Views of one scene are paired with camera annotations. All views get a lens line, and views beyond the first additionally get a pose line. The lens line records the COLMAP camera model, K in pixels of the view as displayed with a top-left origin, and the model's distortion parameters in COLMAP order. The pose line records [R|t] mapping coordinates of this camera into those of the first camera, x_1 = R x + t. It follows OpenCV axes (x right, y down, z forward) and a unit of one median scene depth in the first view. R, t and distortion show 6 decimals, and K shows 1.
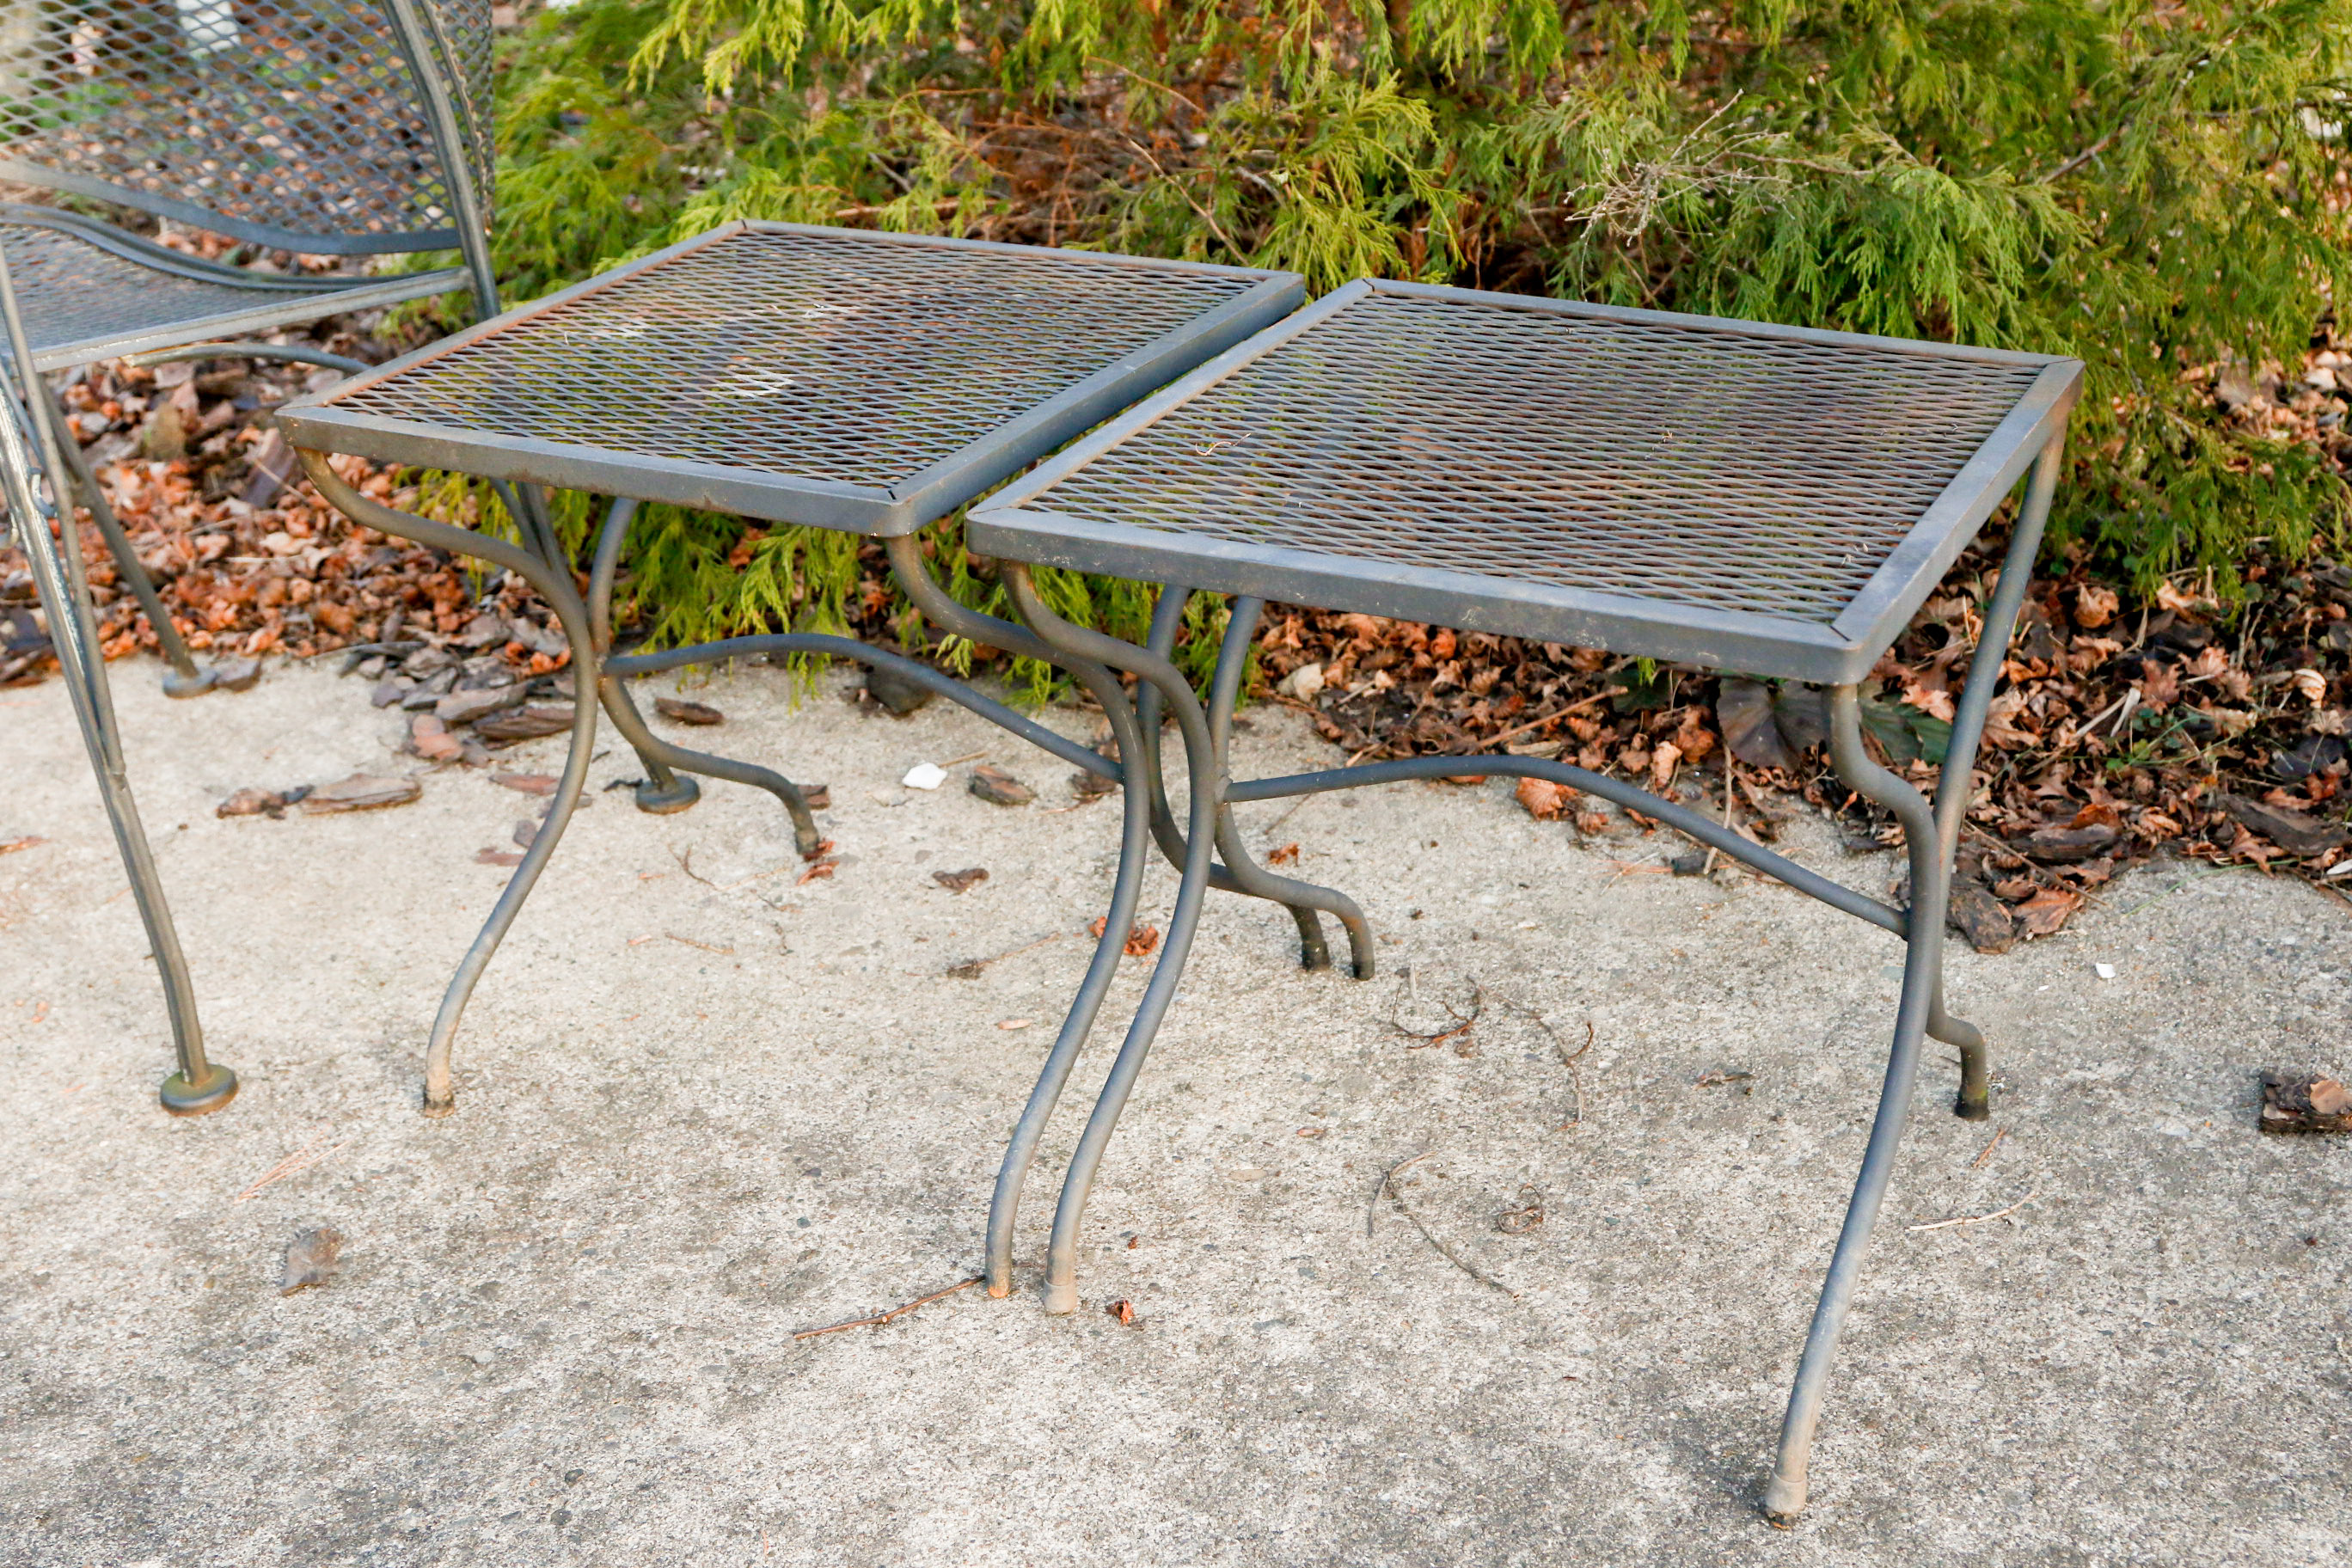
lens RADIAL K [[2861.9, 0, 1174.7], [0, 2861.9, 778.0], [0, 0, 1]] dist [-0.078126, 0.000000]
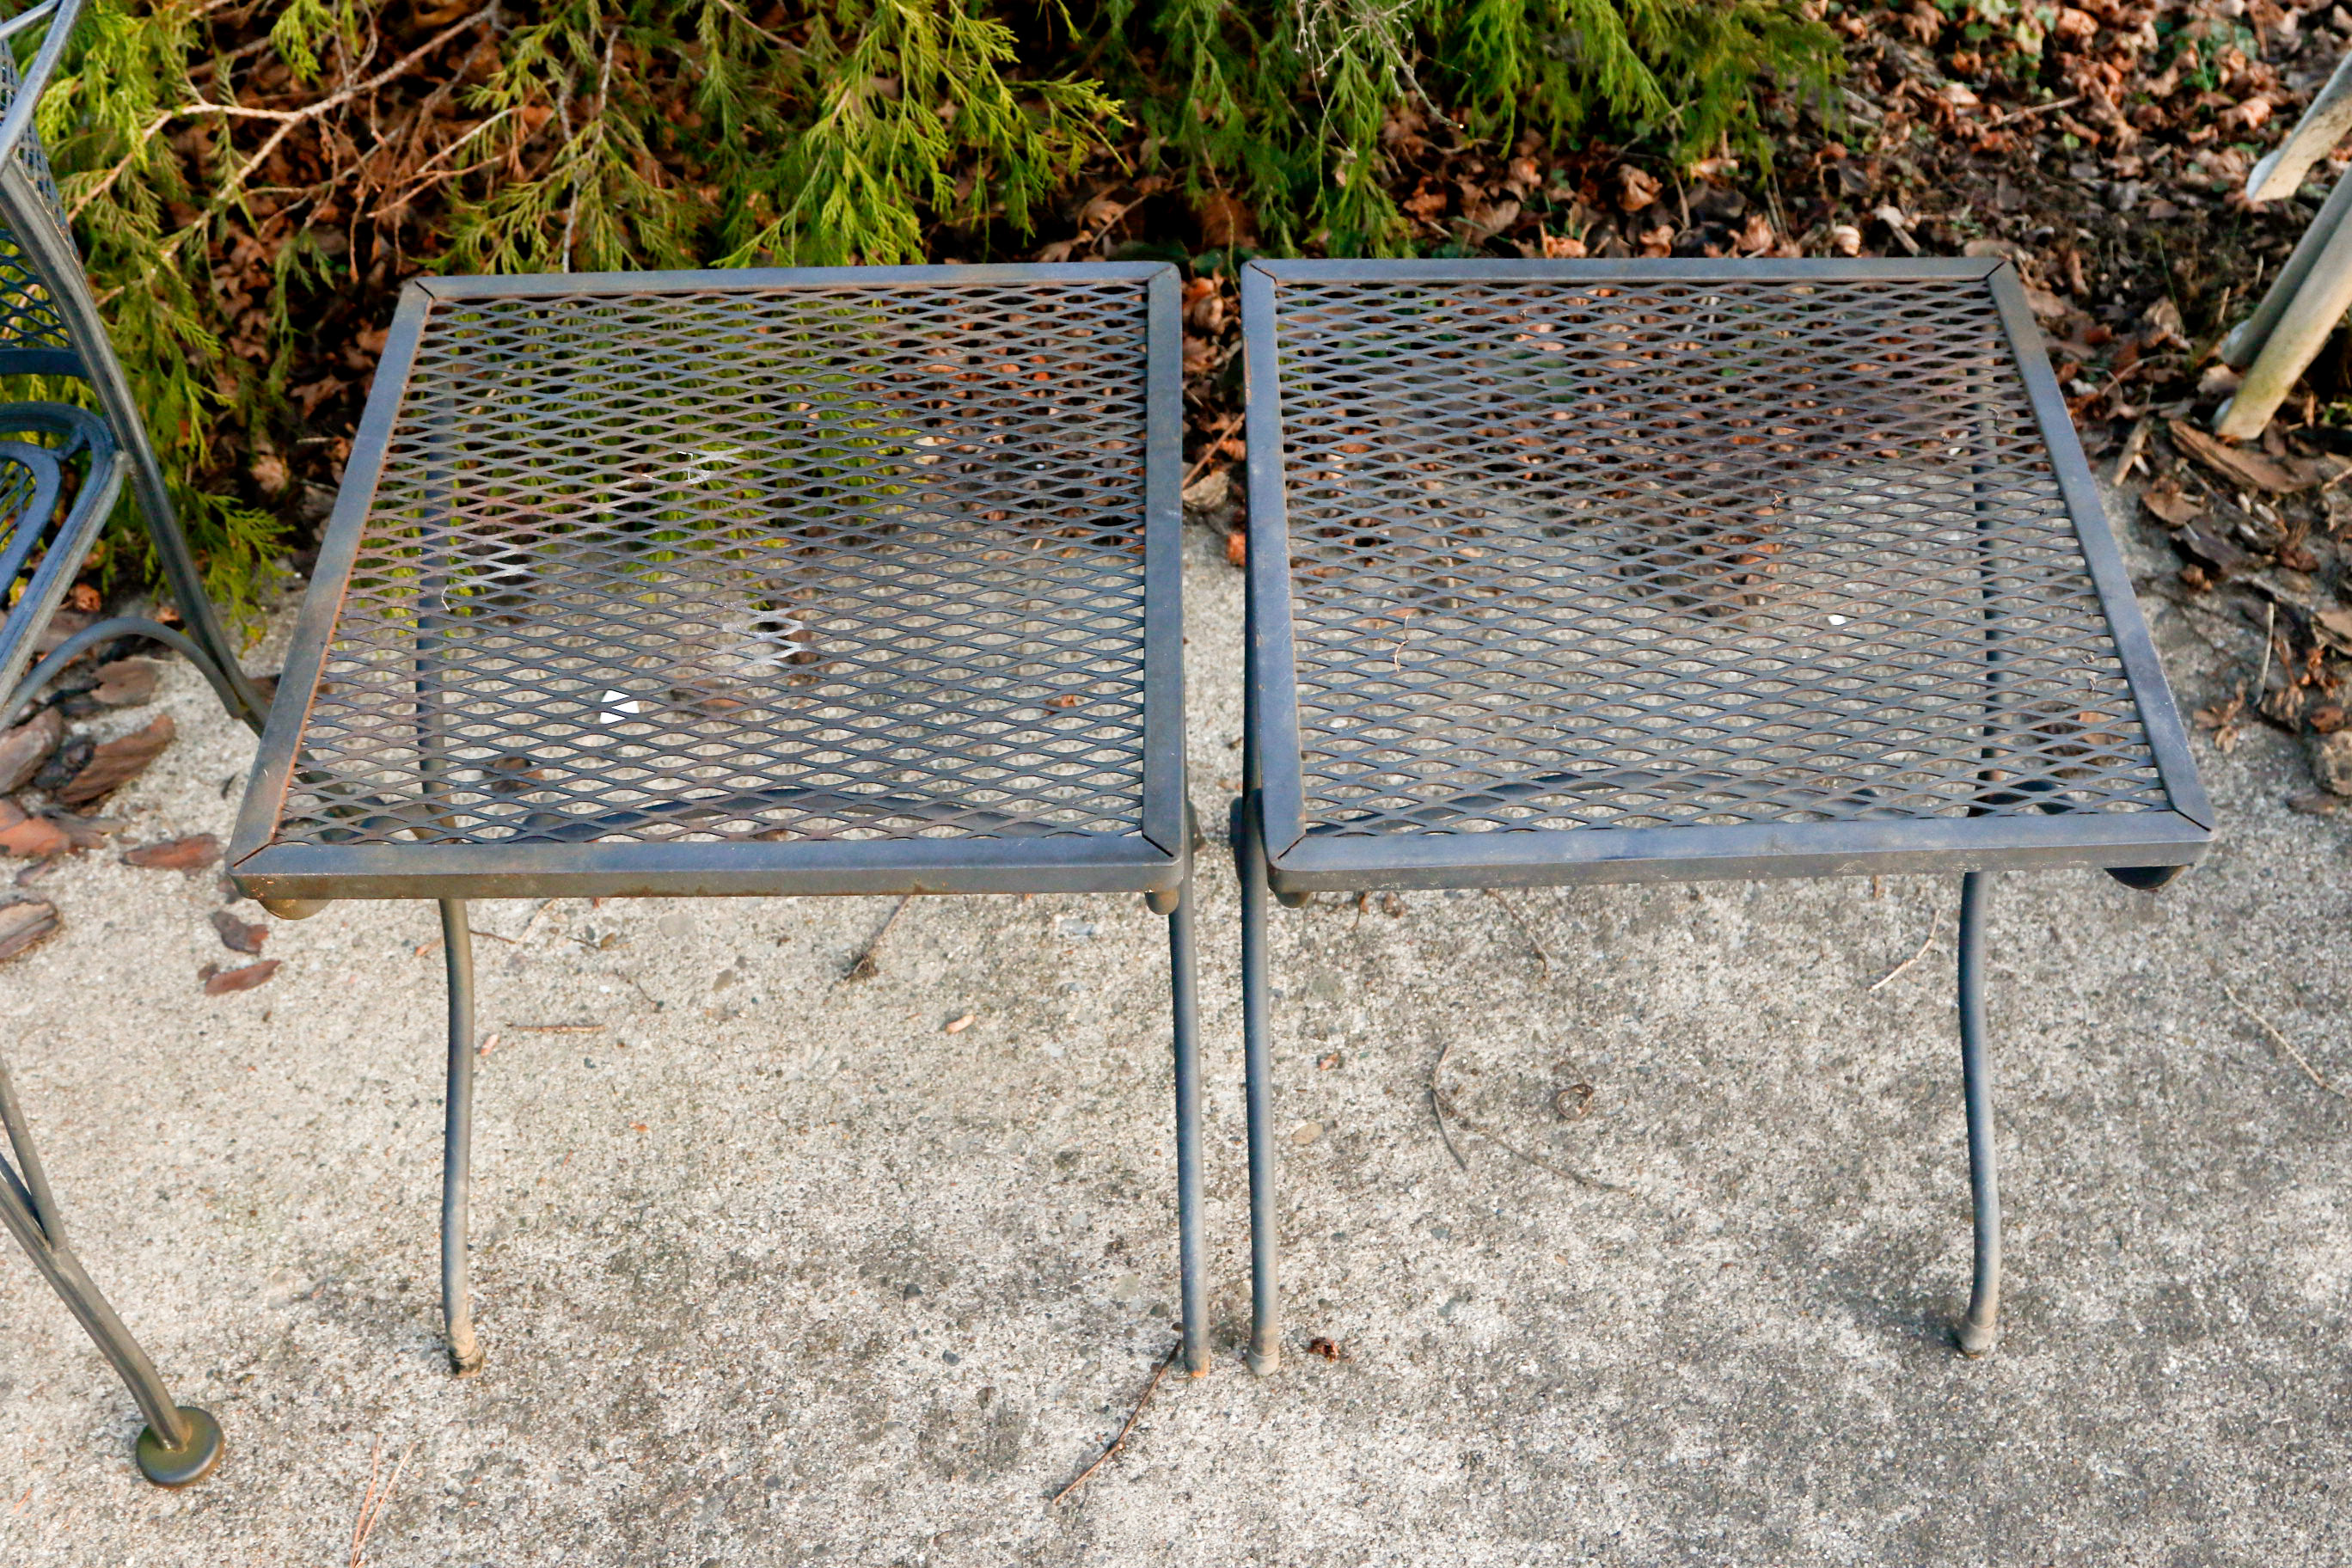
lens RADIAL K [[2765.1, 0, 1178.7], [0, 2765.1, 782.1], [0, 0, 1]] dist [-0.087974, 0.000000]
pose [[0.861913, -0.346424, 0.370266, -0.357076], [0.179073, 0.891136, 0.416904, -0.419900], [-0.474383, -0.293030, 0.830117, 0.232039]]
